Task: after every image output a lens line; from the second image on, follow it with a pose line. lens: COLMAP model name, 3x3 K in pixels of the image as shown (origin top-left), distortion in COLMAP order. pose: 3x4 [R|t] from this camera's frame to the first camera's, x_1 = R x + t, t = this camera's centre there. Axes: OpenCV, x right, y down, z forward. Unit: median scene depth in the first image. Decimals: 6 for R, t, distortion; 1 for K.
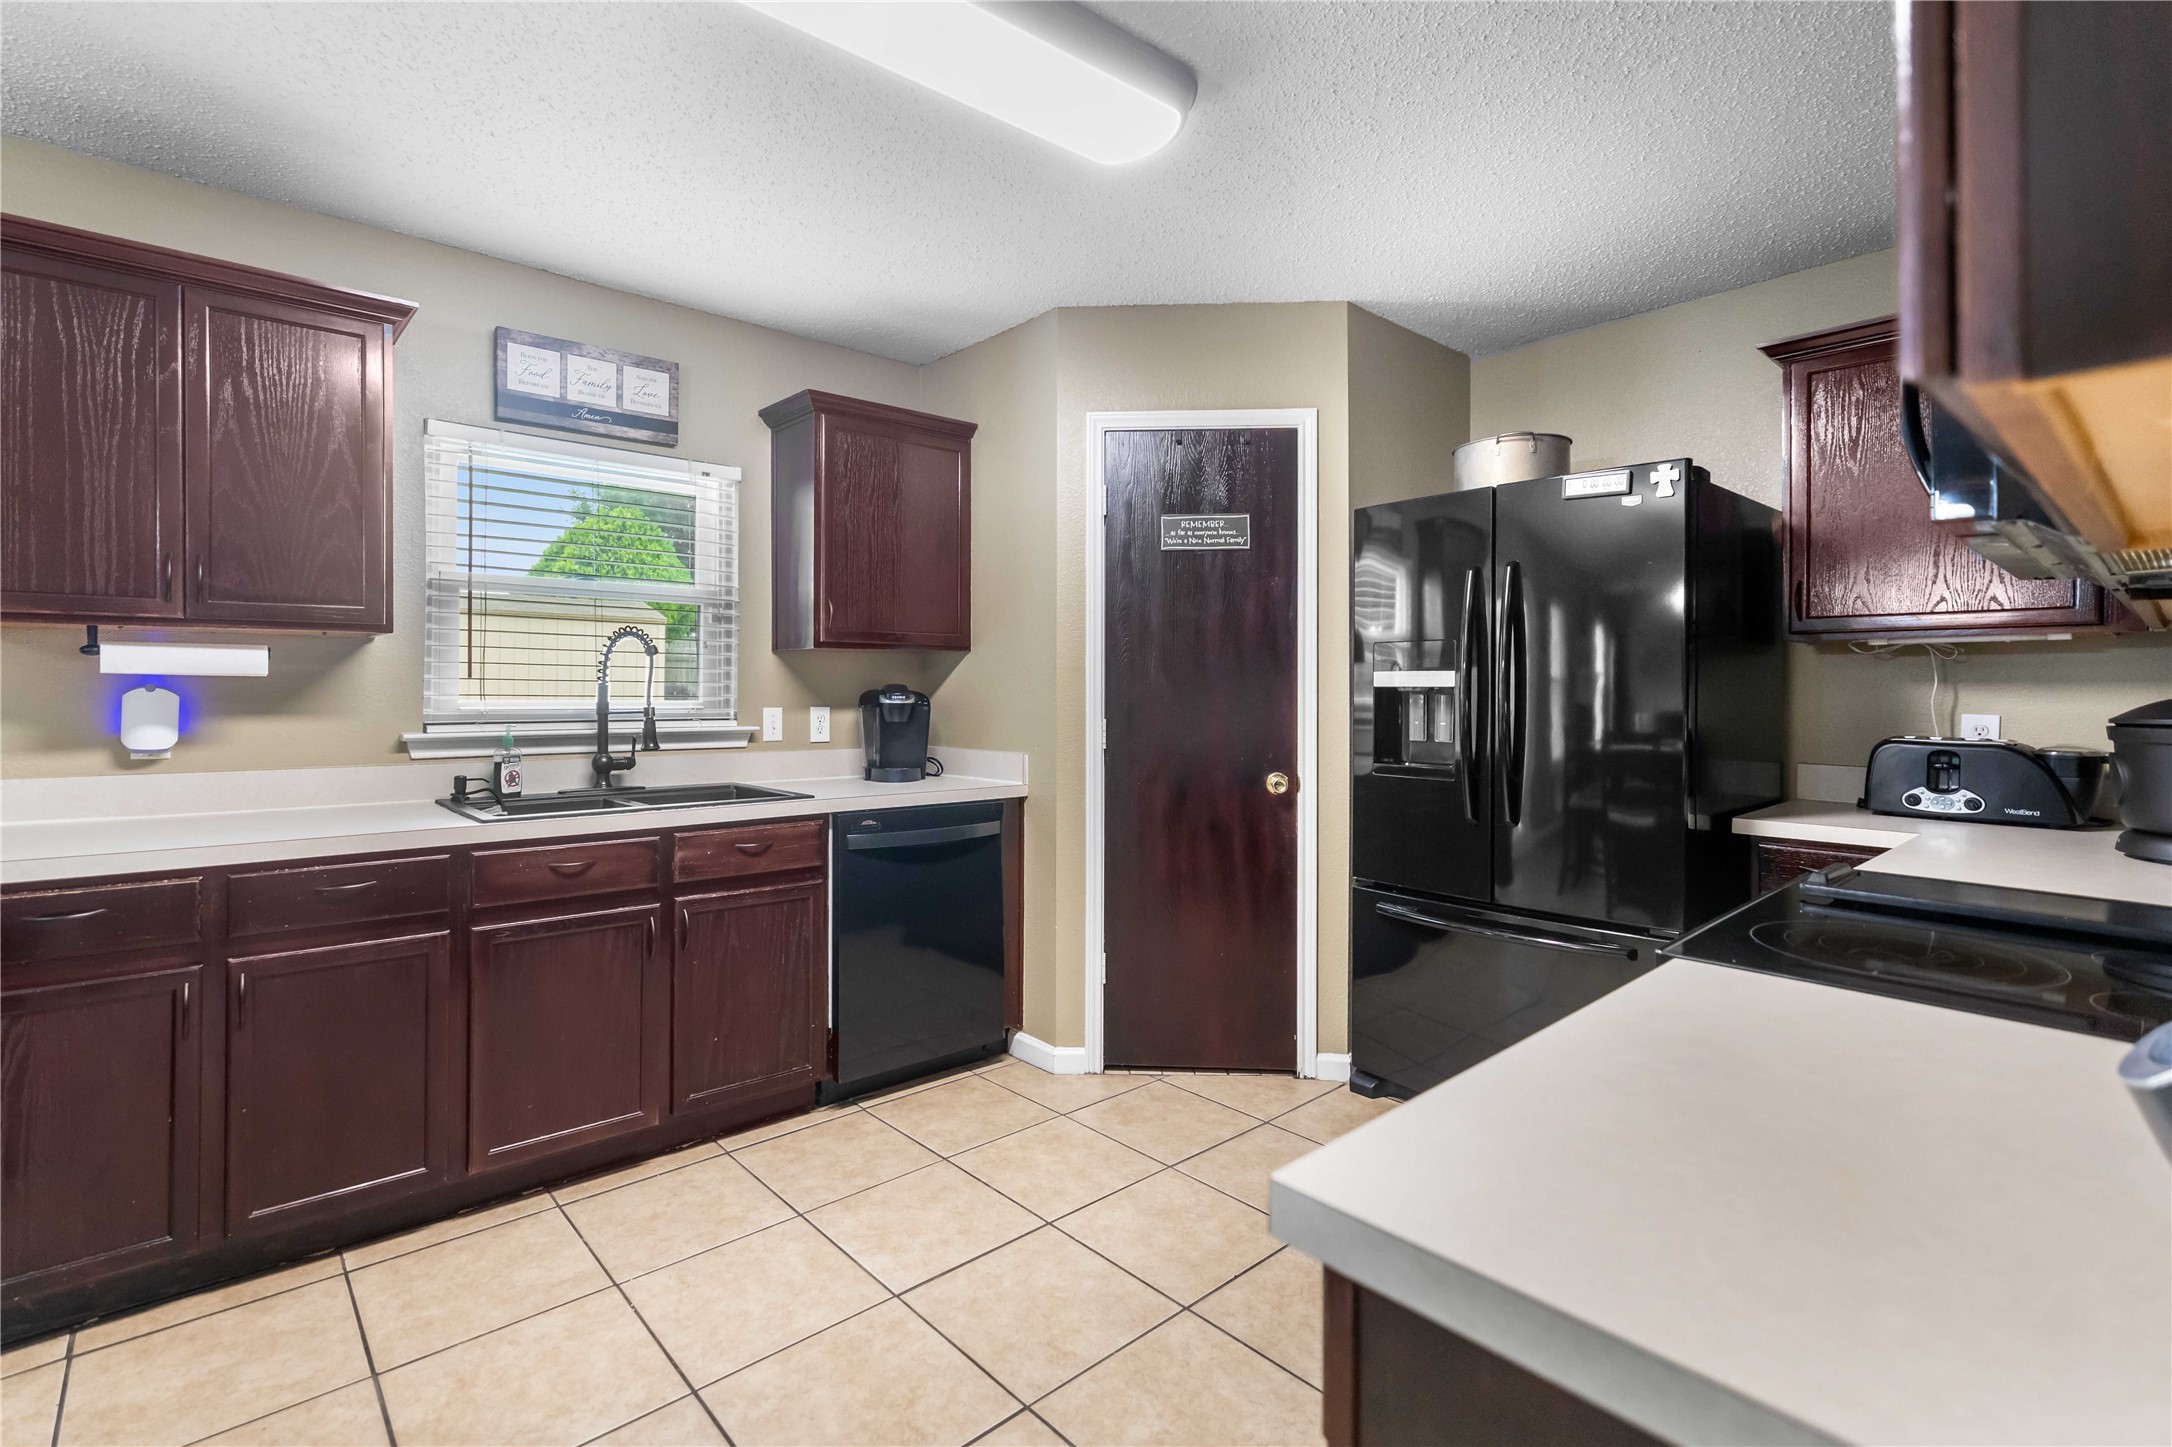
lens RADIAL K [[997.6, 0, 1048.5], [0, 997.6, 686.3], [0, 0, 1]] dist [-0.000821, -0.000522]
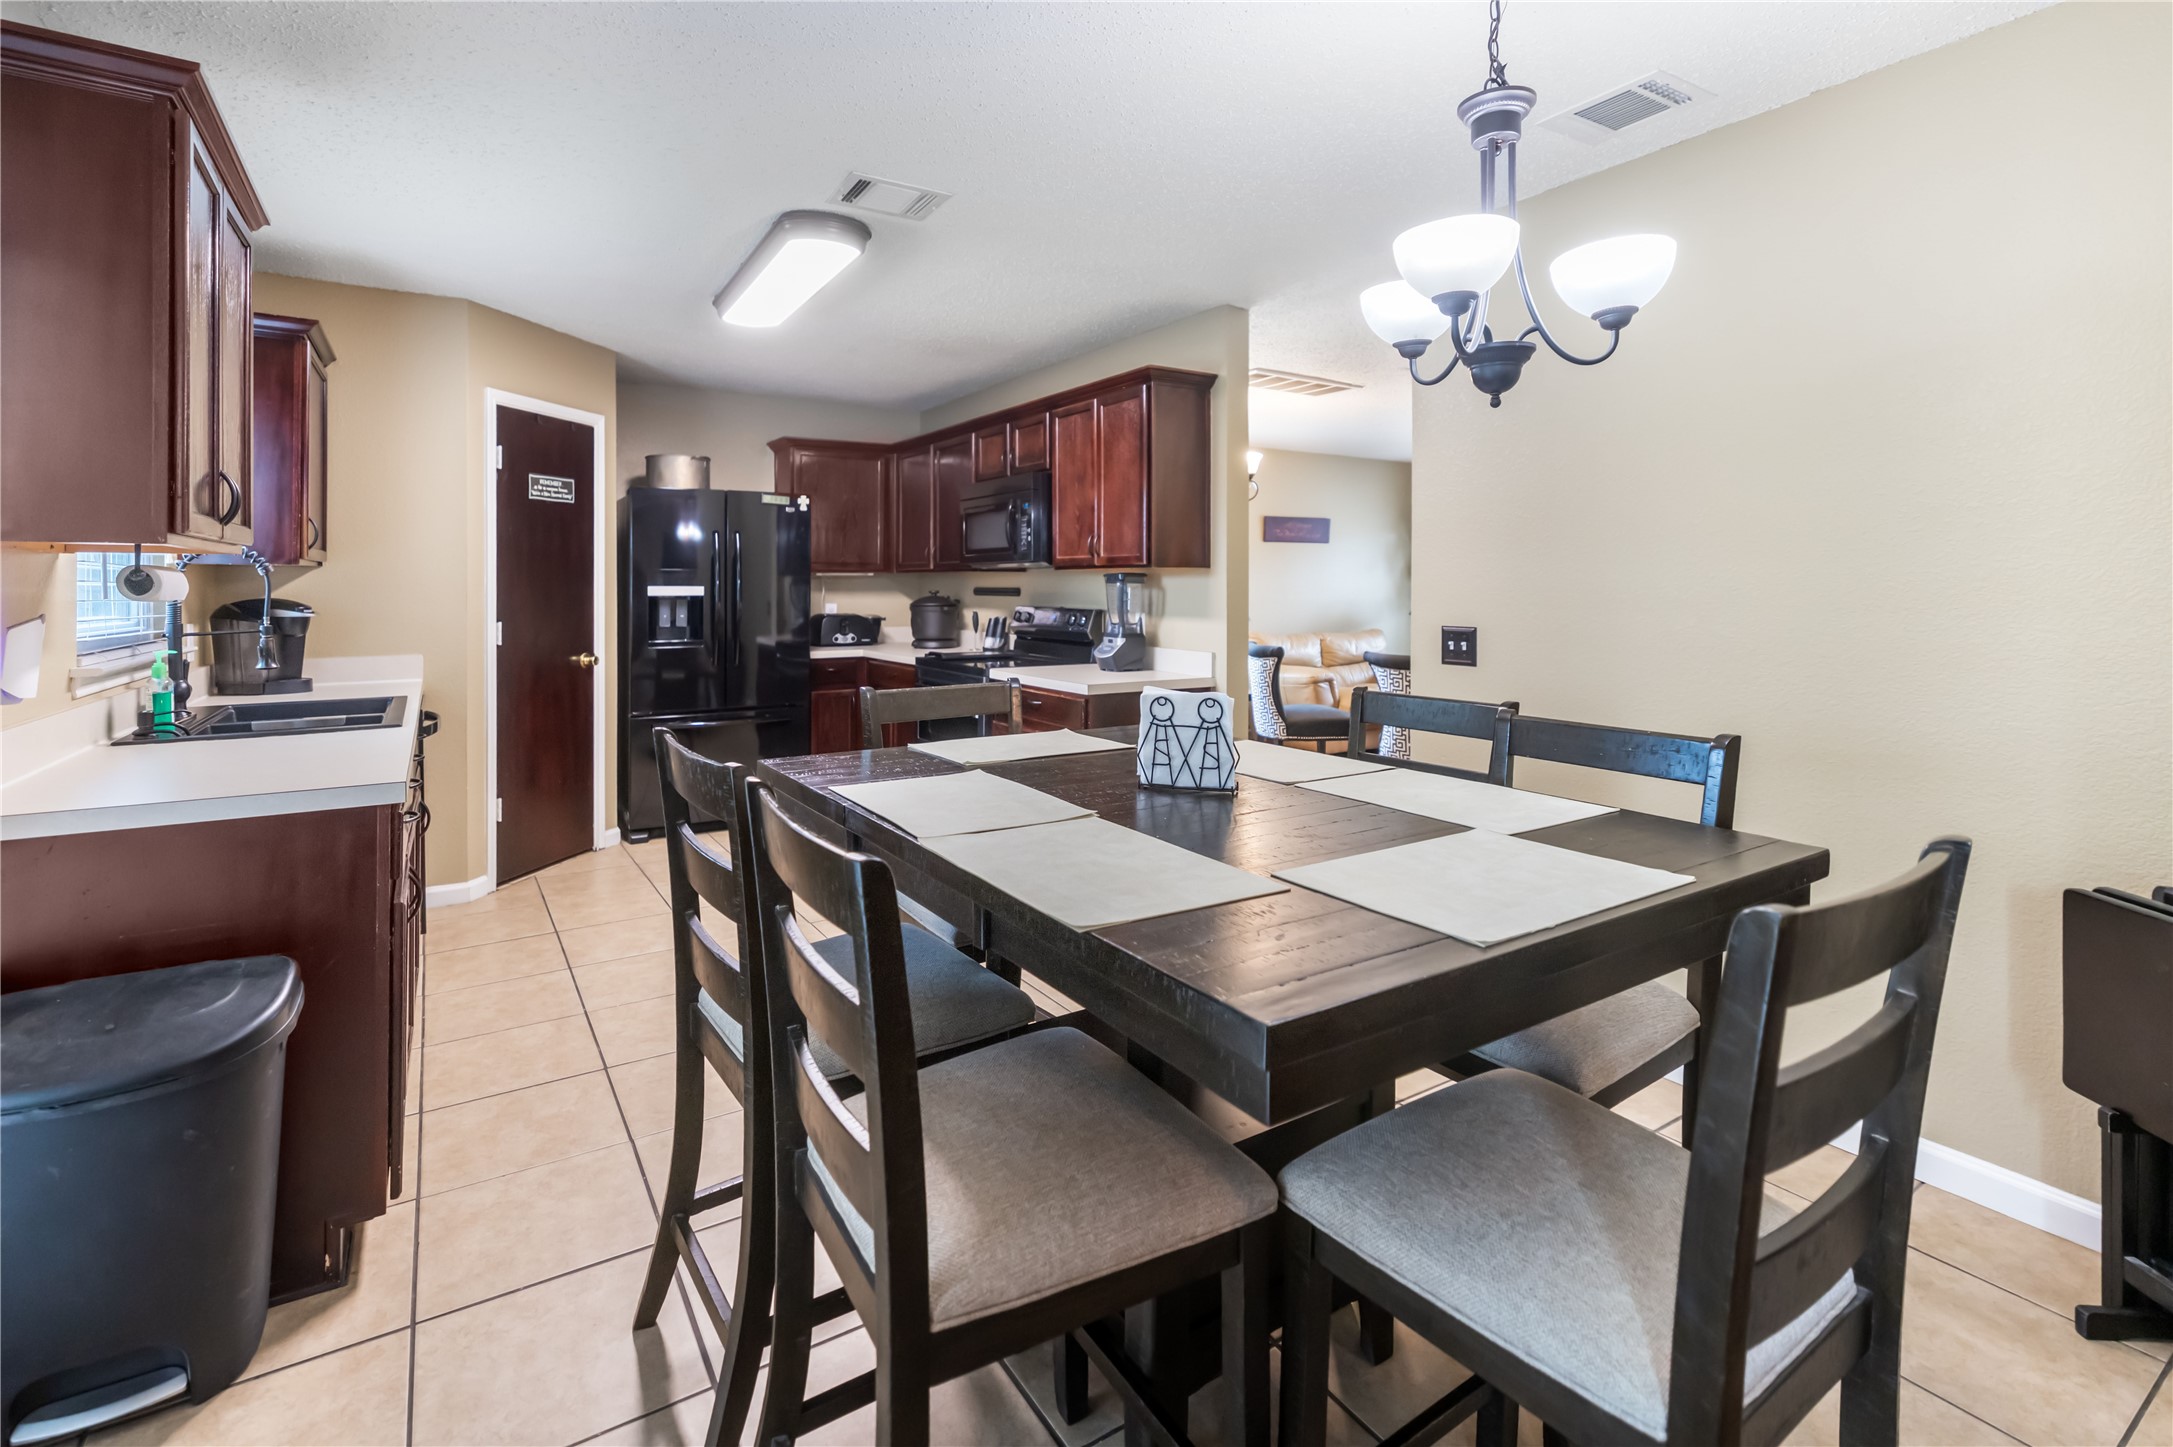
lens RADIAL K [[991.1, 0, 1071.9], [0, 991.1, 585.6], [0, 0, 1]] dist [0.001295, 0.000397]
pose [[0.145771, -0.002779, 0.989314, -1.226850], [0.001073, 0.999996, 0.002651, -0.019997], [-0.989318, 0.000675, 0.145774, 0.057214]]
